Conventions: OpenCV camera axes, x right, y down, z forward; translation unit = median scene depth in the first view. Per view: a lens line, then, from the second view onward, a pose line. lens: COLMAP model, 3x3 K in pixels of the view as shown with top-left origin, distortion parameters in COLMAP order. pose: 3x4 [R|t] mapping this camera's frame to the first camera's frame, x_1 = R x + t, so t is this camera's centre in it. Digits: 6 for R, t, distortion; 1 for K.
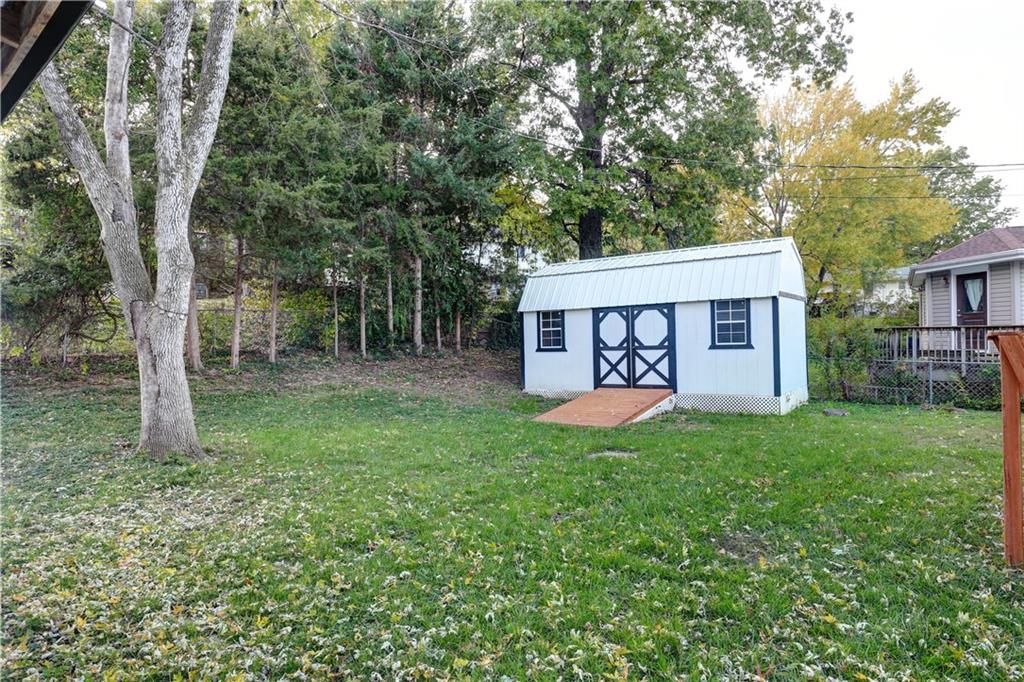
lens RADIAL K [[591.2, 0, 509.6], [0, 591.2, 337.6], [0, 0, 1]] dist [-0.011480, 0.000582]
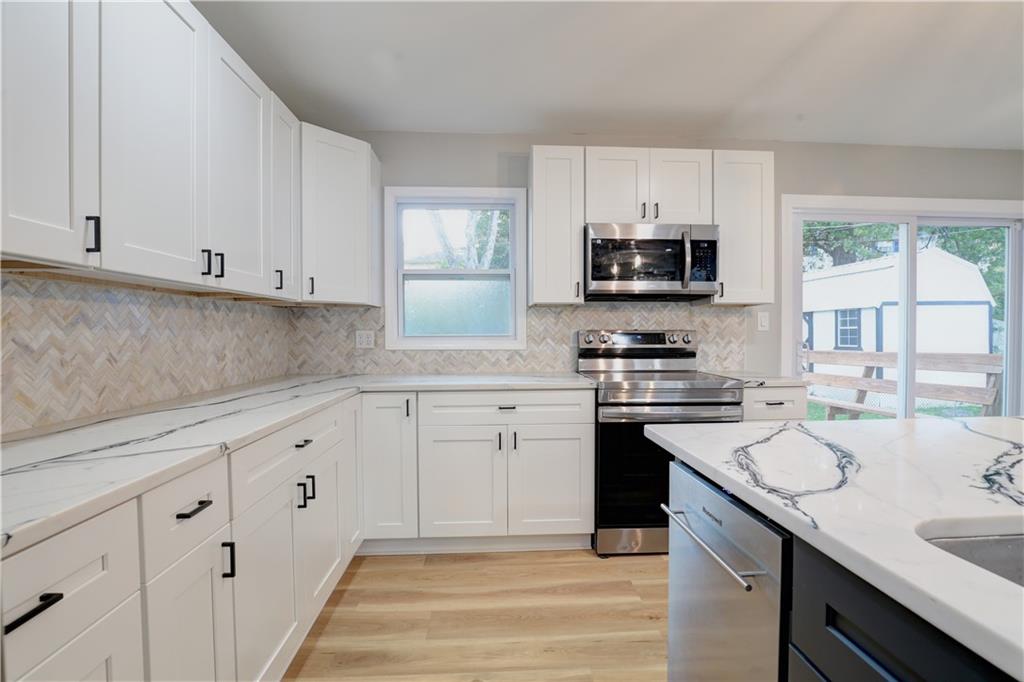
lens RADIAL K [[470.3, 0, 515.3], [0, 470.3, 342.4], [0, 0, 1]] dist [-0.038620, 0.007411]
pose [[0.673844, 0.024461, -0.738468, 0.515744], [-0.000101, 0.999455, 0.033014, -0.023071], [0.738873, -0.022172, 0.673479, -0.124692]]
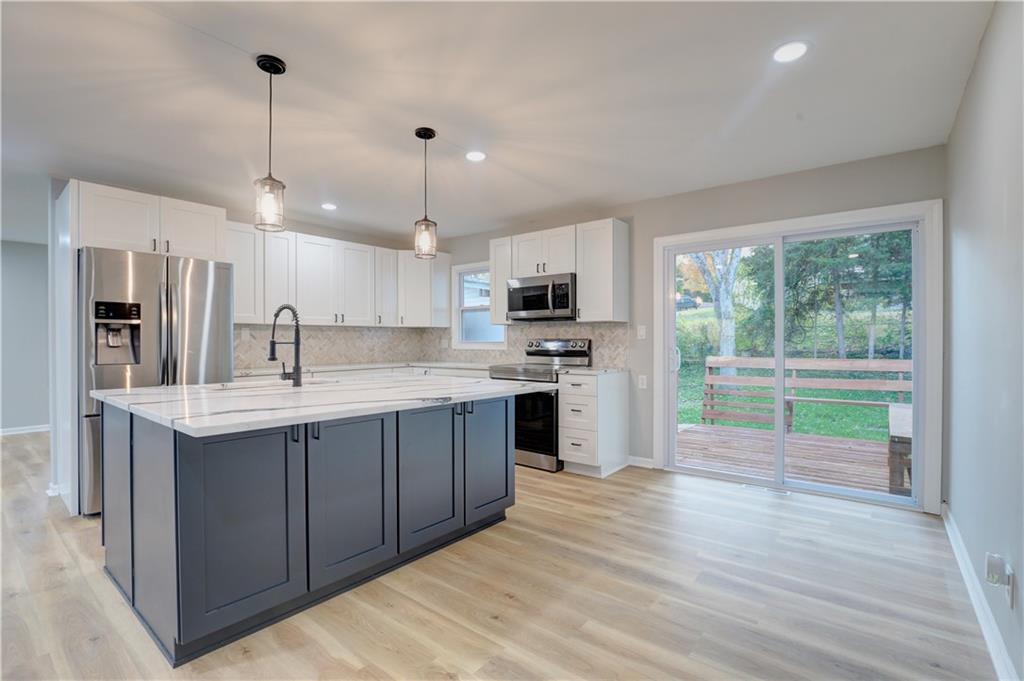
lens RADIAL K [[470.3, 0, 515.7], [0, 470.3, 342.0], [0, 0, 1]] dist [-0.038620, 0.007411]
pose [[0.017466, 0.016014, -0.999719, 0.728766], [0.008611, 0.999832, 0.016166, -0.025013], [0.999810, -0.008891, 0.017326, 0.018905]]
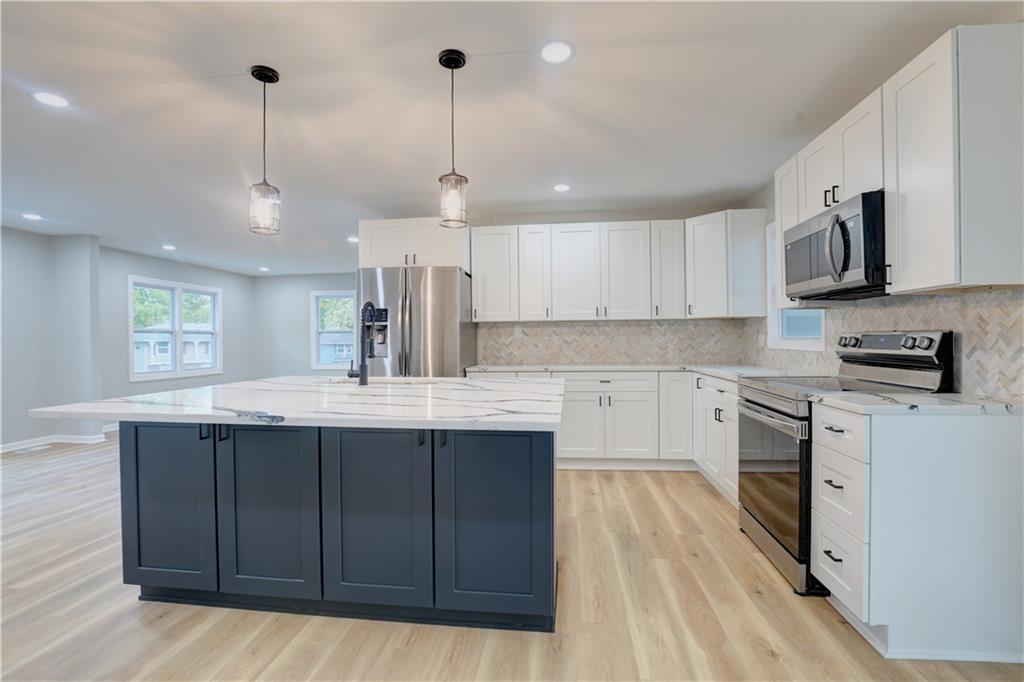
lens RADIAL K [[470.3, 0, 514.1], [0, 470.3, 343.3], [0, 0, 1]] dist [-0.038620, 0.007411]
pose [[-0.837356, 0.025240, -0.546075, 0.596528], [0.023028, 0.999675, 0.010894, -0.022161], [0.546173, -0.003453, -0.837665, 0.116751]]
